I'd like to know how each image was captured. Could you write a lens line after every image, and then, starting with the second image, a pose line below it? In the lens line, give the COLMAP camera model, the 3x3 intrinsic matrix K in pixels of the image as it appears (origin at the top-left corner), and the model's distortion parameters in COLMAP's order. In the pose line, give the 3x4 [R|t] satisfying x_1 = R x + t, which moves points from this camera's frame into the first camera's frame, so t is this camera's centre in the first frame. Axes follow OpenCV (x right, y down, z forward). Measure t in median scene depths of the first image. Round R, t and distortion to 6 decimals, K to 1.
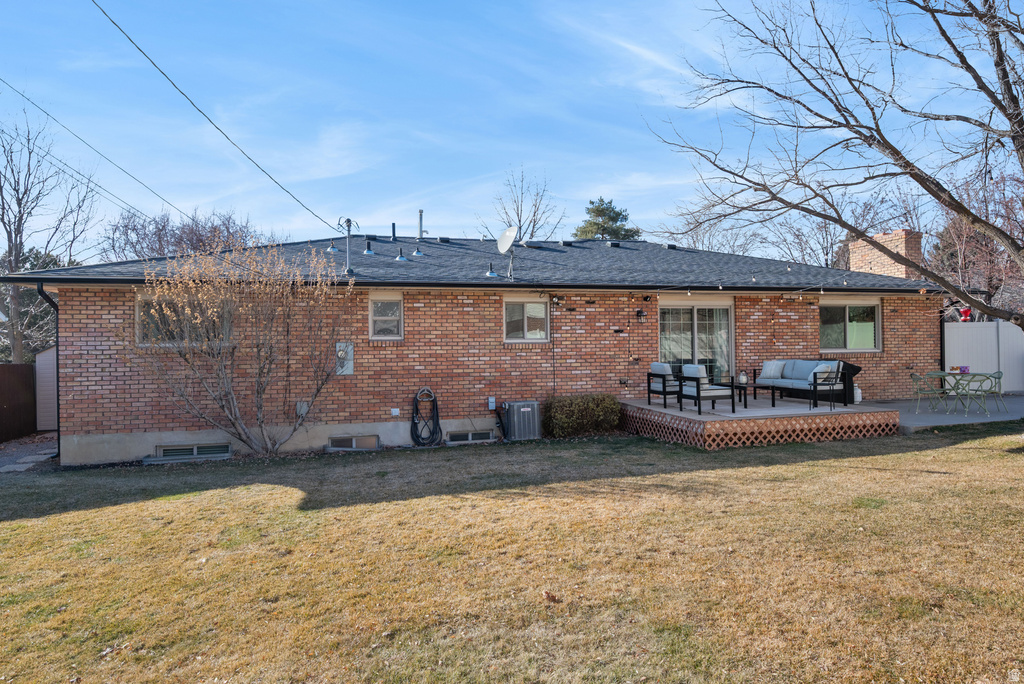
lens RADIAL K [[591.2, 0, 554.3], [0, 591.2, 336.8], [0, 0, 1]] dist [-0.001430, -0.000651]
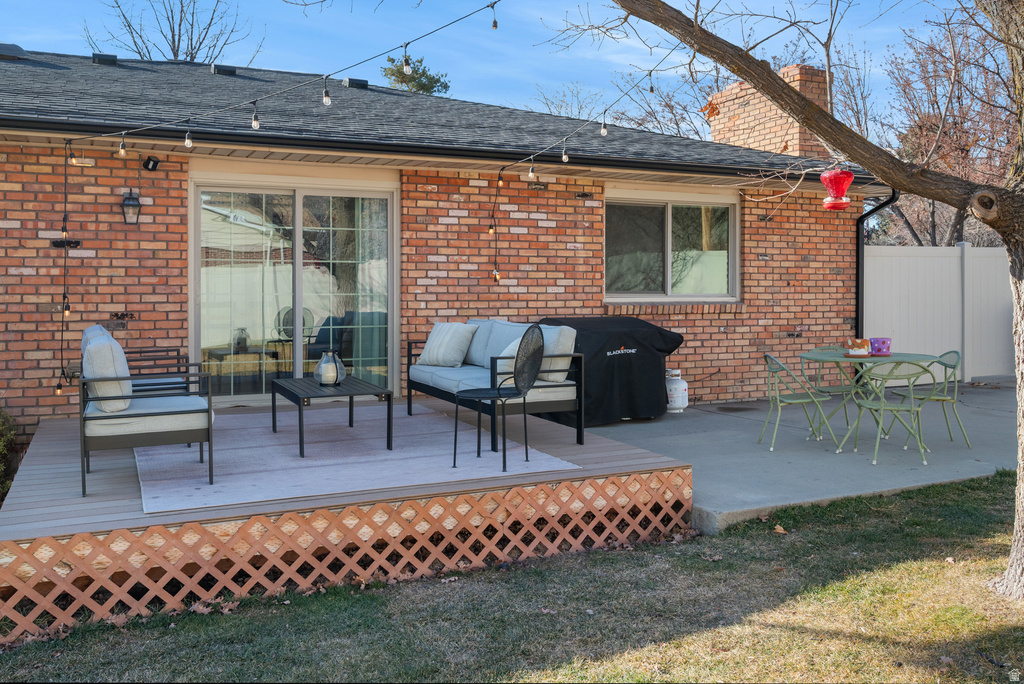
lens RADIAL K [[836.7, 0, 512.1], [0, 836.7, 282.8], [0, 0, 1]] dist [-0.000321, -0.001390]
pose [[0.990375, 0.012876, 0.137809, 0.358157], [-0.014386, 0.999847, 0.009969, 0.007351], [-0.137659, -0.011856, 0.990409, 0.450997]]
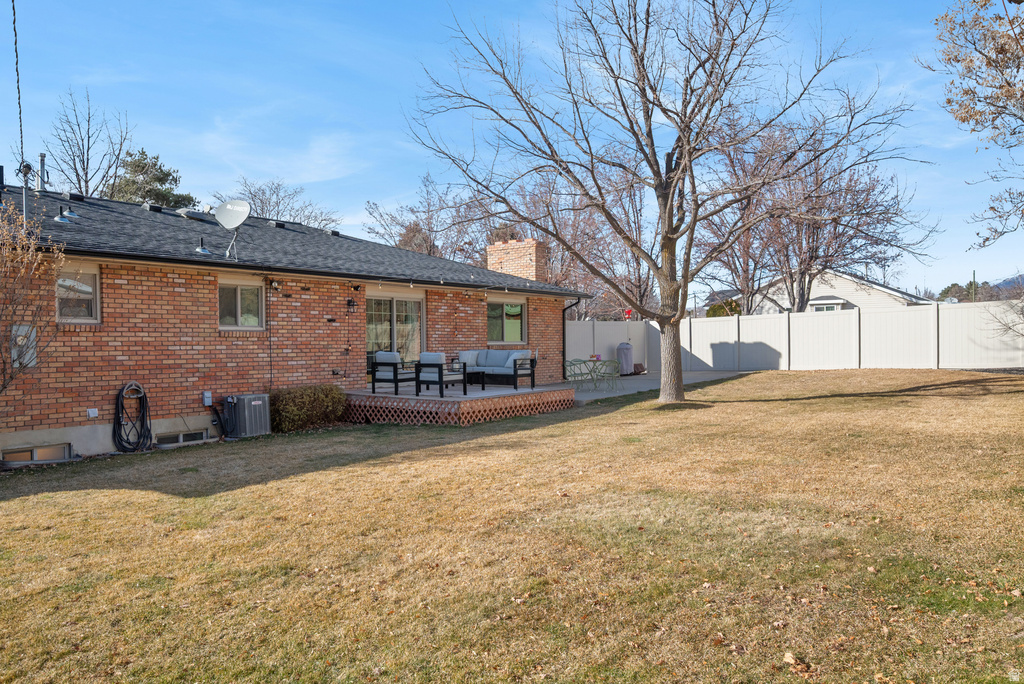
lens RADIAL K [[694.7, 0, 512.0], [0, 694.7, 342.0], [0, 0, 1]] dist [0.004830, 0.000546]
pose [[0.803884, 0.007014, 0.594745, -0.362343], [-0.013521, 0.999888, 0.006483, 0.016009], [-0.594633, -0.013253, 0.803888, -0.098179]]
